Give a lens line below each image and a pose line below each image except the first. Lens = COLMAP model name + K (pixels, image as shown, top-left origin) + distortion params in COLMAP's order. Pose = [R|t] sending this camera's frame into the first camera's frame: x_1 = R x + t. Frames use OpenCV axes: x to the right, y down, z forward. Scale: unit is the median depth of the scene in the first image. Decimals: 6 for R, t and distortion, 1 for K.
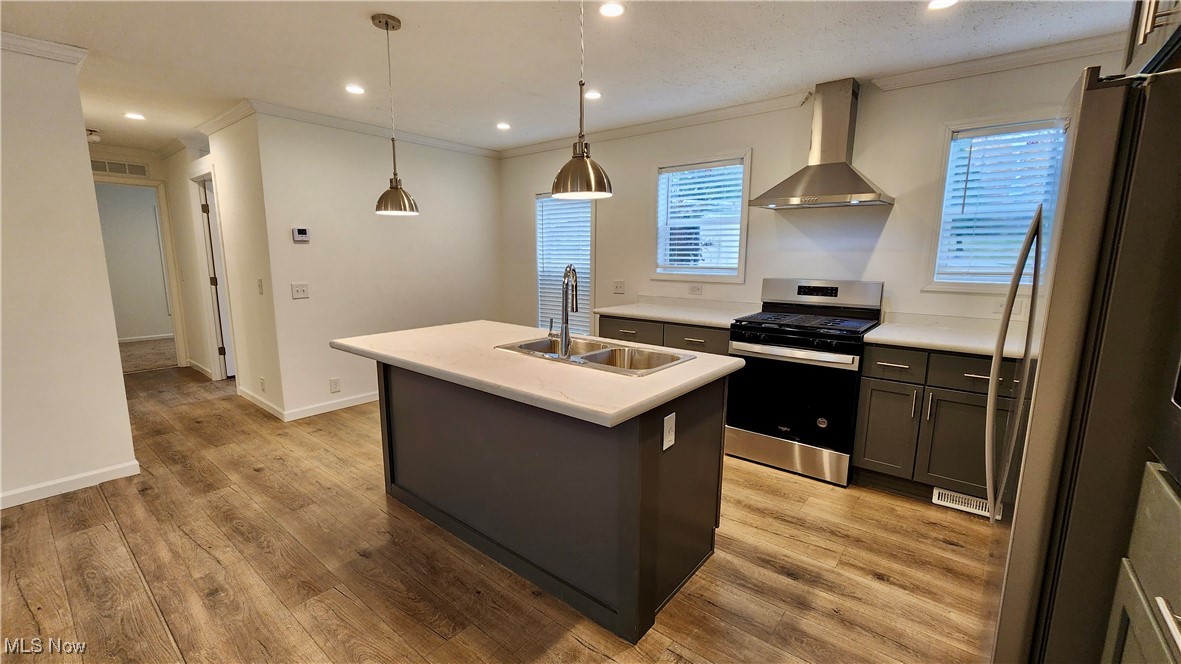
lens RADIAL K [[485.8, 0, 588.8], [0, 485.8, 331.8], [0, 0, 1]] dist [-0.000745, 0.000920]
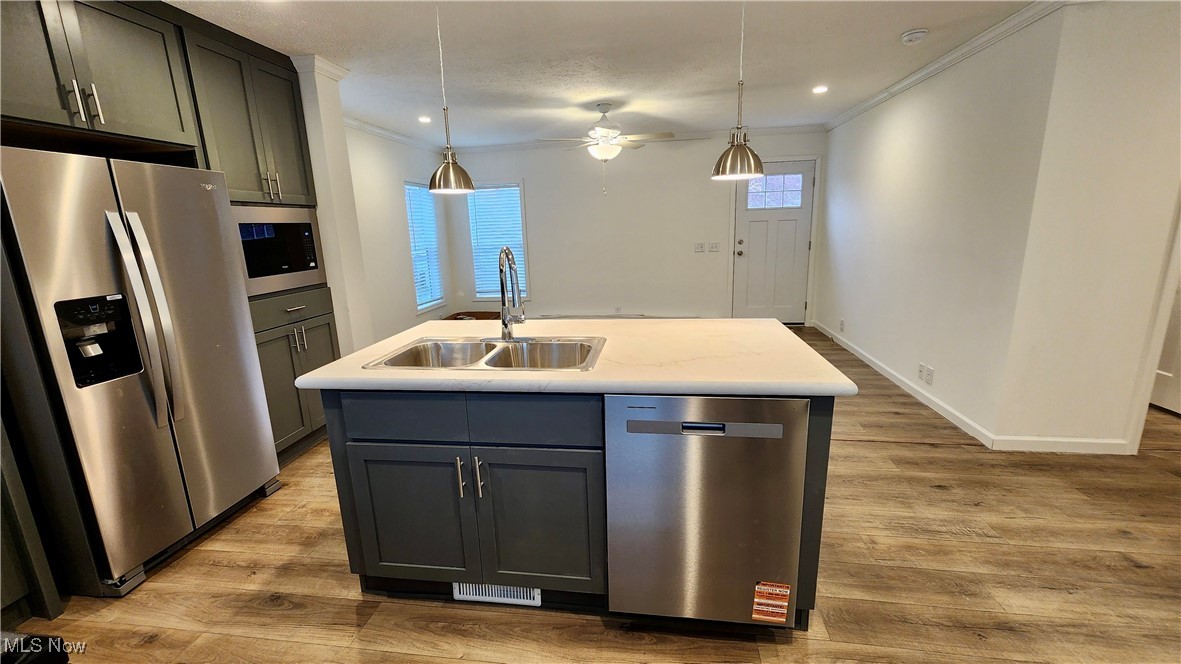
lens RADIAL K [[485.8, 0, 593.1], [0, 485.8, 335.0], [0, 0, 1]] dist [-0.000745, 0.000920]
pose [[-0.856243, 0.137463, -0.497948, 0.211522], [-0.055675, 0.933772, 0.353512, -0.228999], [0.513565, 0.330415, -0.791882, 1.350429]]
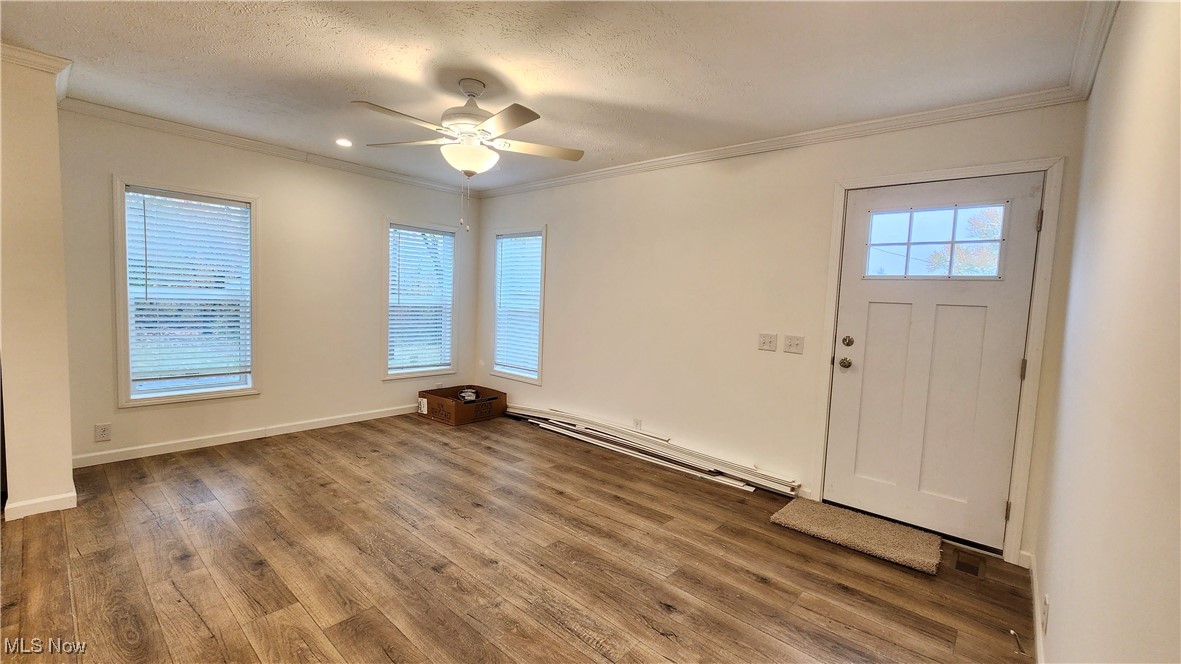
lens RADIAL K [[485.8, 0, 591.6], [0, 485.8, 329.8], [0, 0, 1]] dist [-0.000745, 0.000920]
pose [[-0.998176, -0.050537, 0.033033, -0.949652], [-0.041546, 0.971938, 0.231538, -0.137441], [-0.043807, 0.229744, -0.972265, 0.905529]]
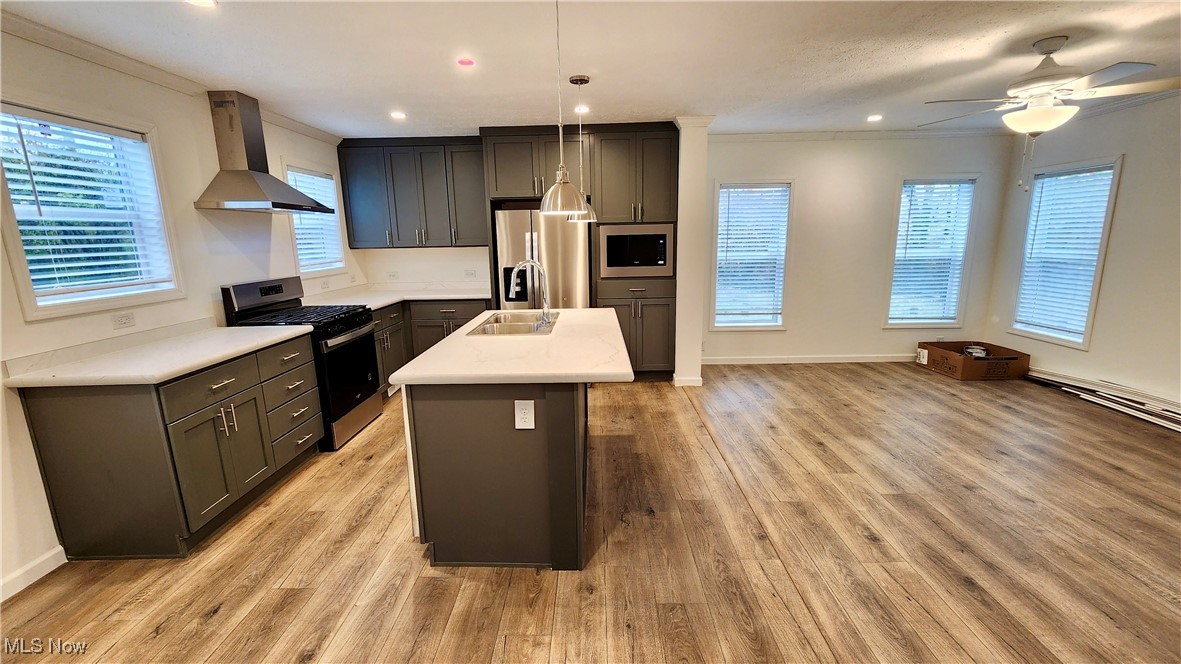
lens RADIAL K [[485.8, 0, 581.2], [0, 485.8, 333.7], [0, 0, 1]] dist [-0.000745, 0.000920]
pose [[-0.608679, -0.149385, 0.779227, -0.928068], [0.146539, 0.944053, 0.295449, -0.245550], [-0.779767, 0.294021, -0.552734, 1.270097]]
